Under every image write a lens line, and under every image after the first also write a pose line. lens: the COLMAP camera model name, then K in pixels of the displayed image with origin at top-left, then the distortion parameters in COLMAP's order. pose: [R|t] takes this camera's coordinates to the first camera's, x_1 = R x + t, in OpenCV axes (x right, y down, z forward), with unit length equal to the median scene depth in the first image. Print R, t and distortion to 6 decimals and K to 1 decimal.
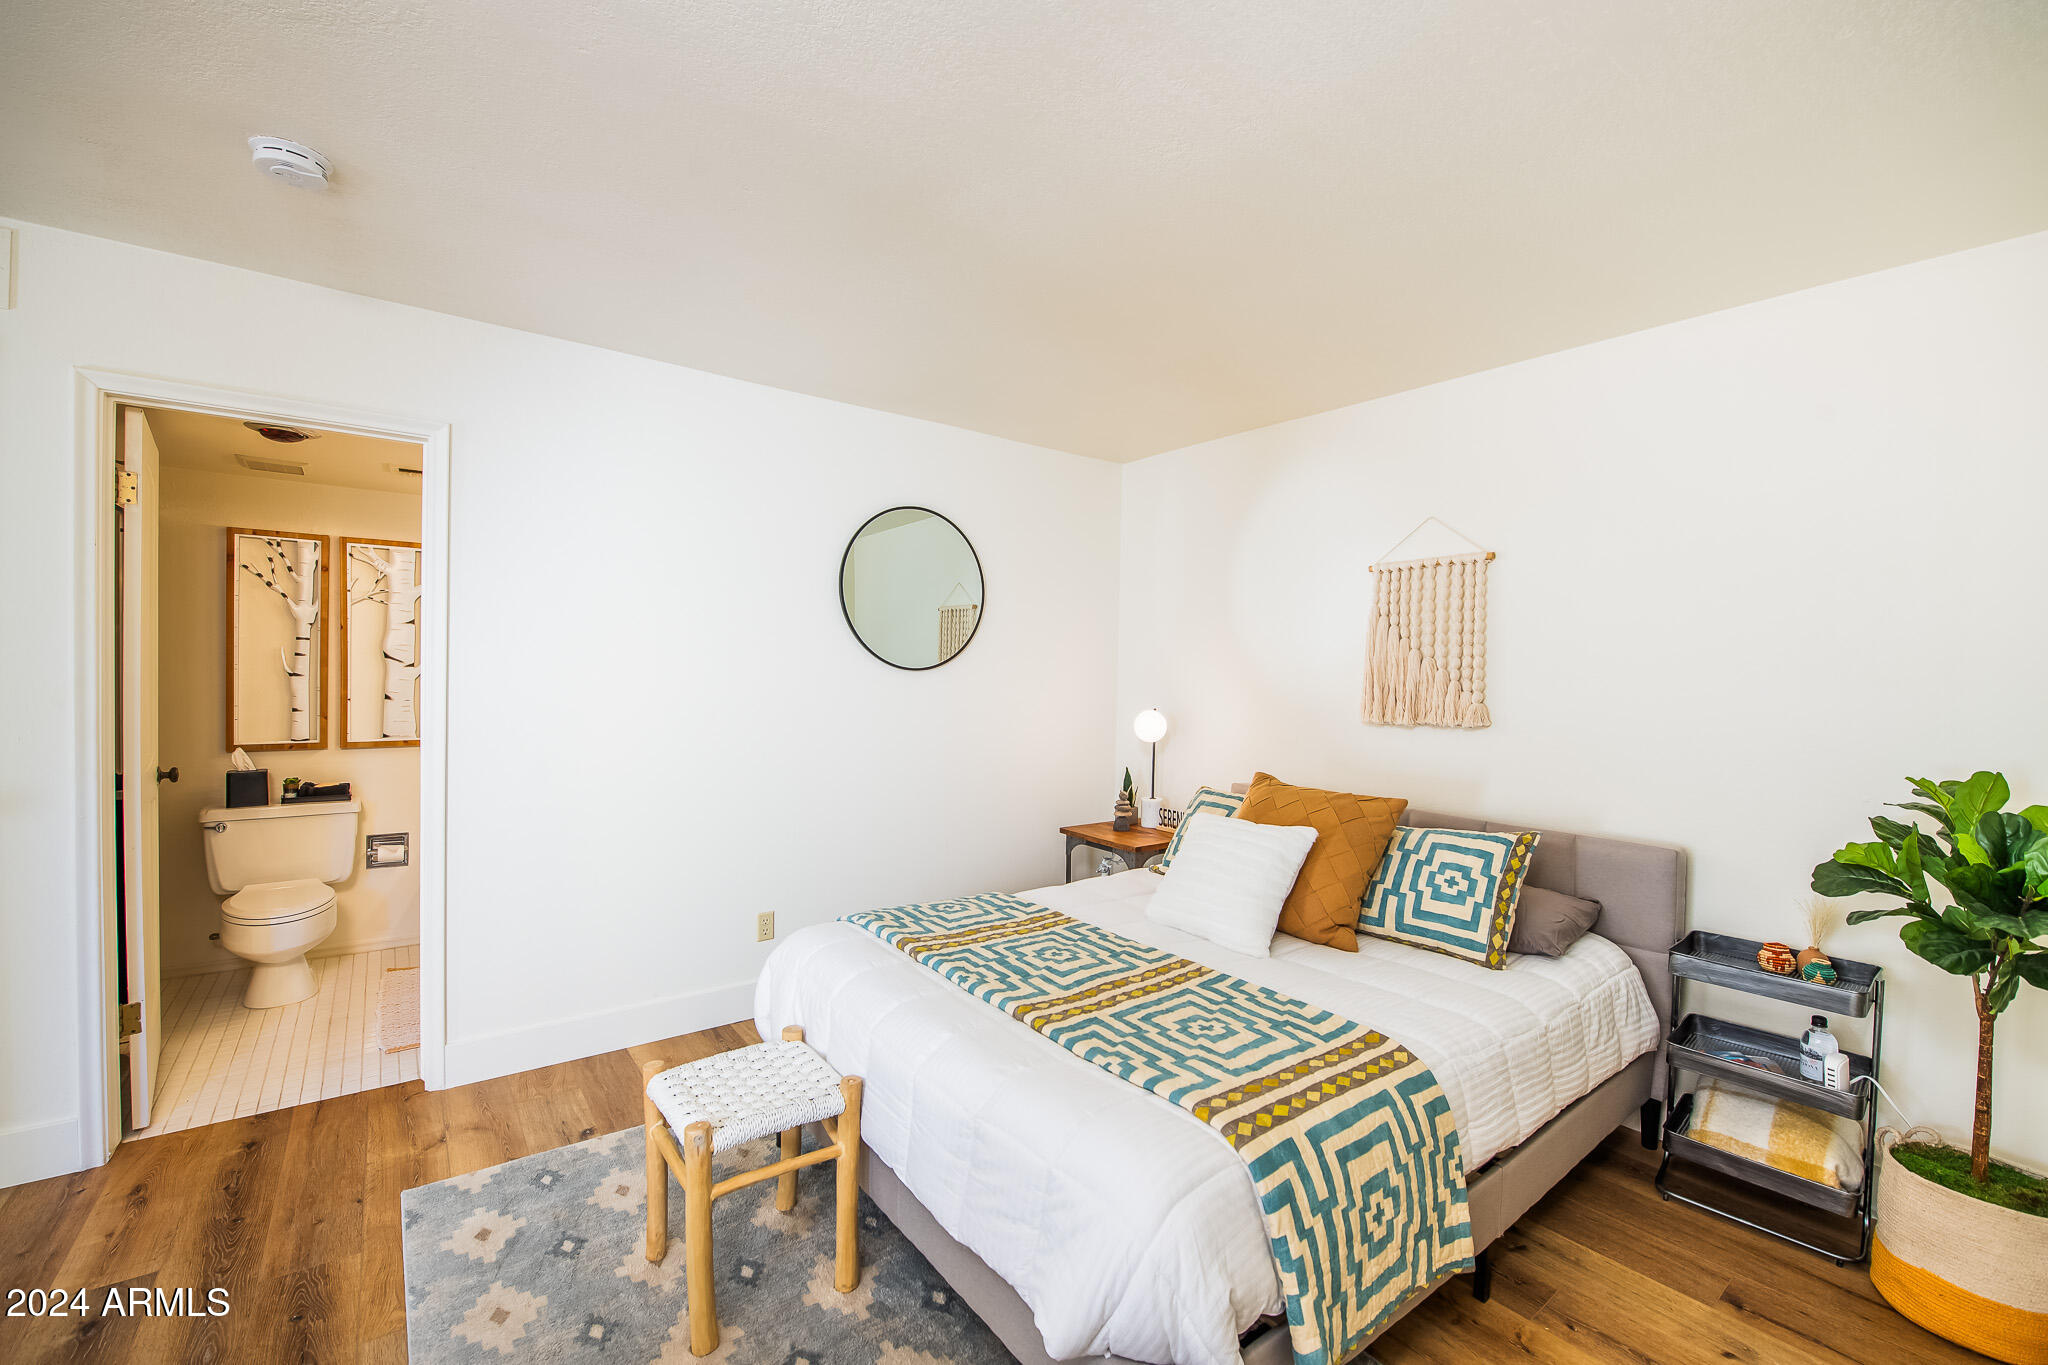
lens RADIAL K [[853.0, 0, 1024.0], [0, 853.0, 682.5], [0, 0, 1]] dist [-0.009835, -0.000308]
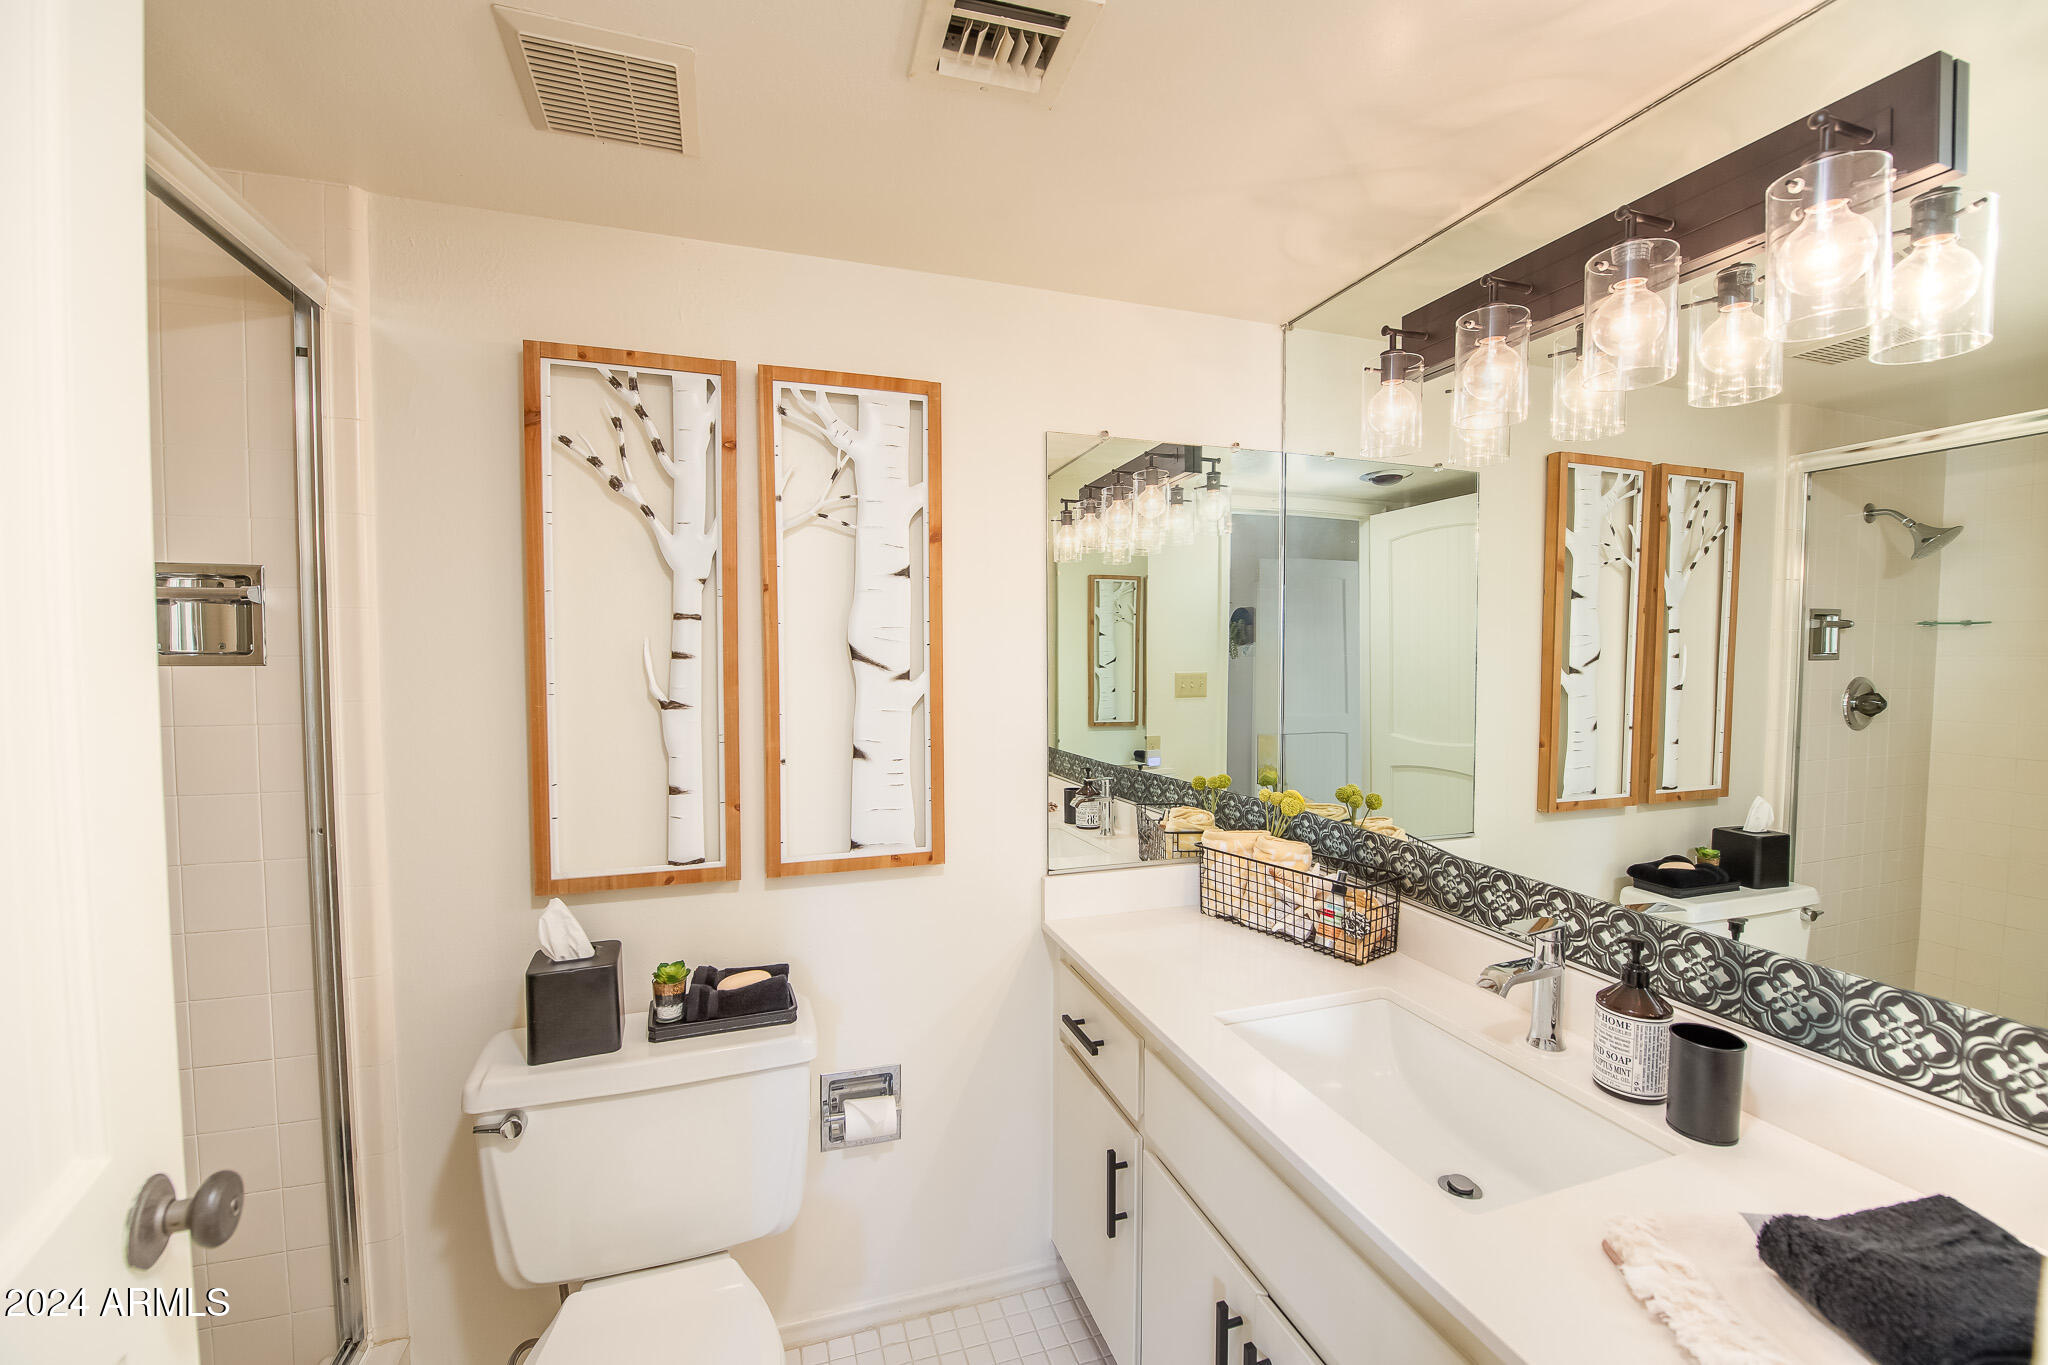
lens RADIAL K [[830.0, 0, 1028.6], [0, 830.0, 676.5], [0, 0, 1]] dist [0.000409, -0.000536]
pose [[0.946688, -0.004145, -0.322124, -0.560903], [0.011085, 0.999744, 0.019713, -0.029038], [0.321960, -0.022233, 0.946492, 0.666003]]
